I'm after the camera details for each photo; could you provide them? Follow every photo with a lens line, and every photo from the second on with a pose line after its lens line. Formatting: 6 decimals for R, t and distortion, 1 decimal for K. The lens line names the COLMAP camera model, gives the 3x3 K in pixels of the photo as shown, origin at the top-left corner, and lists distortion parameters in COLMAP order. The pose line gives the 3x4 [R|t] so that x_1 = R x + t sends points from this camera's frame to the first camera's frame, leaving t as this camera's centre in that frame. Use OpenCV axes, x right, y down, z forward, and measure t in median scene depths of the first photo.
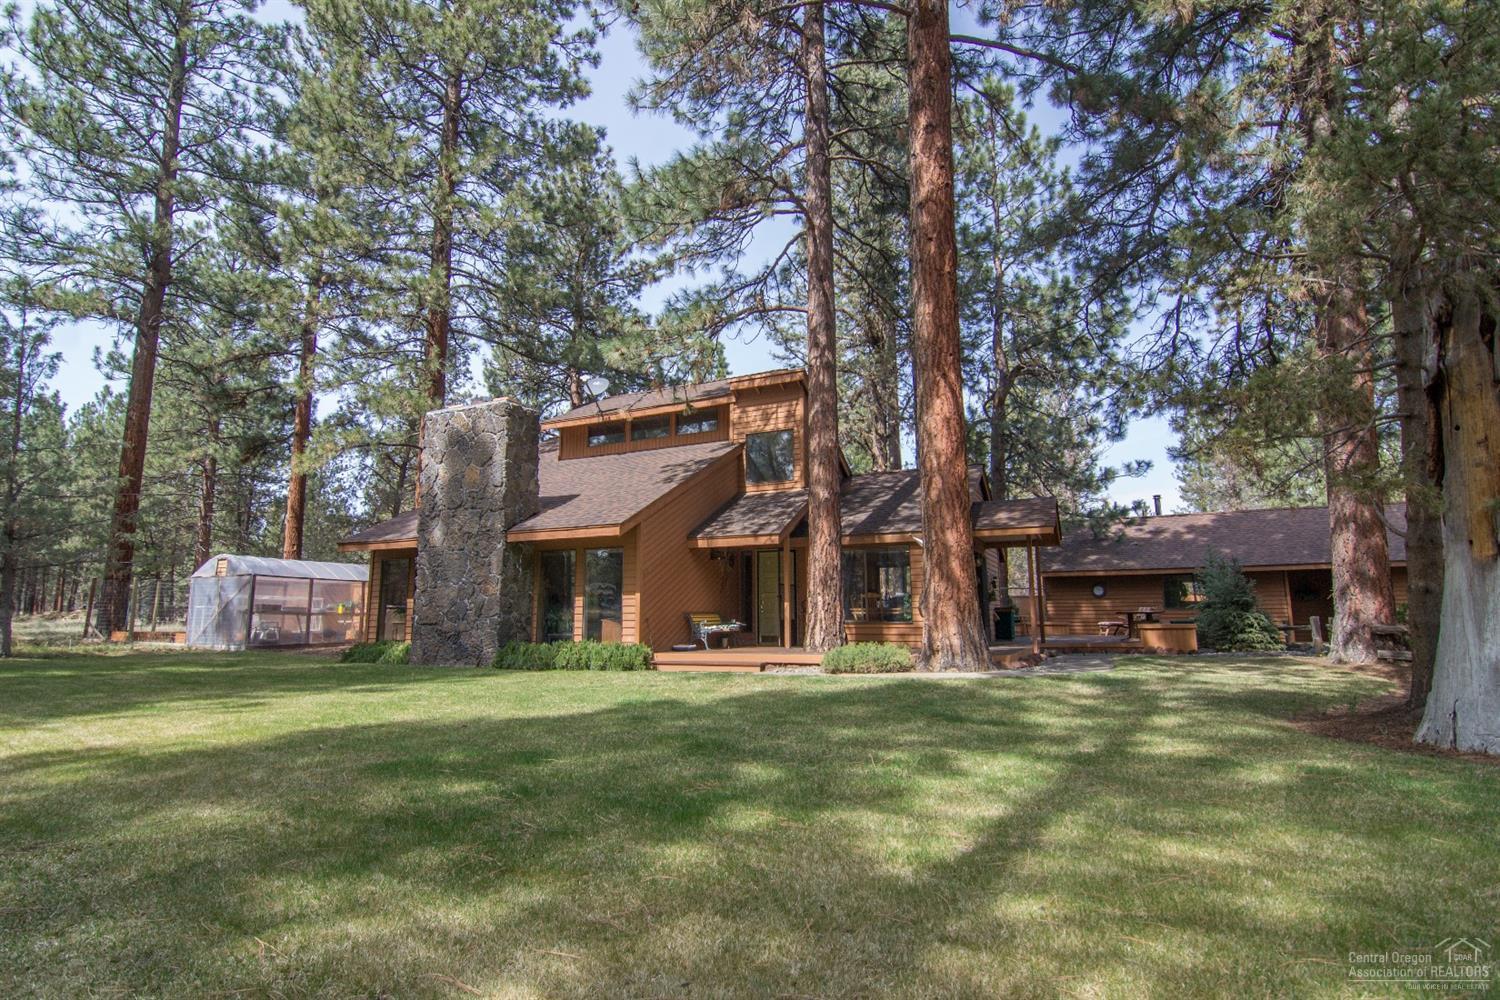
lens RADIAL K [[729.4, 0, 750.0], [0, 729.4, 500.0], [0, 0, 1]] dist [-0.000448, -0.011638]
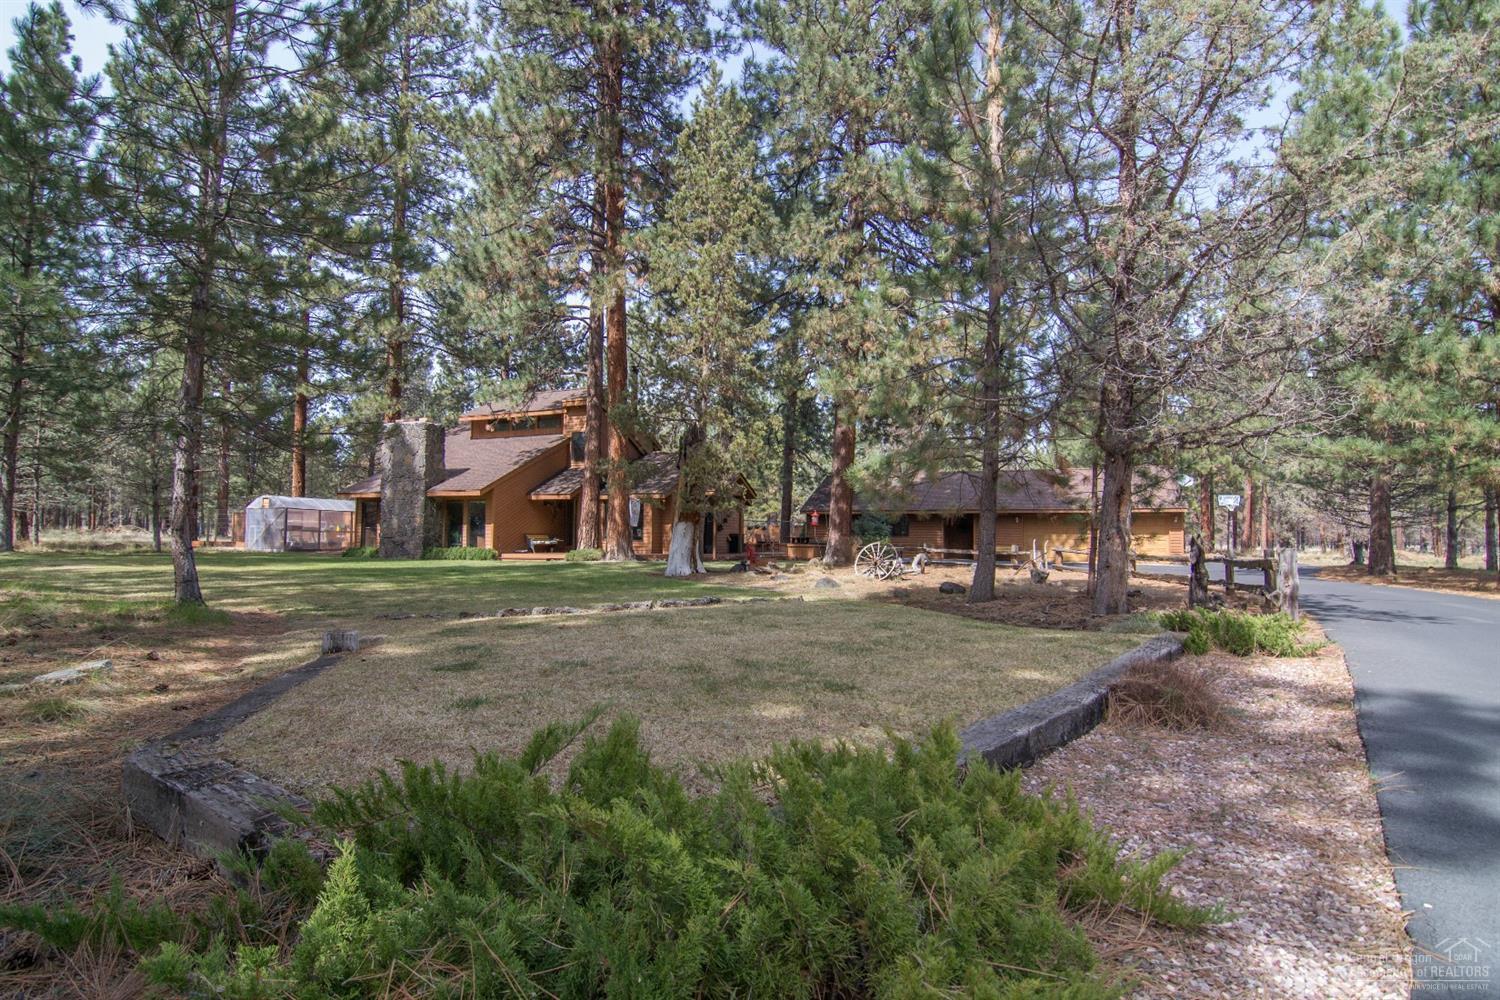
lens RADIAL K [[729.4, 0, 750.0], [0, 729.4, 500.0], [0, 0, 1]] dist [-0.000448, -0.011638]
pose [[0.999691, 0.015838, 0.019151, 0.446471], [-0.017761, 0.994331, 0.104835, -0.137688], [-0.017382, -0.105143, 0.994305, -0.859020]]
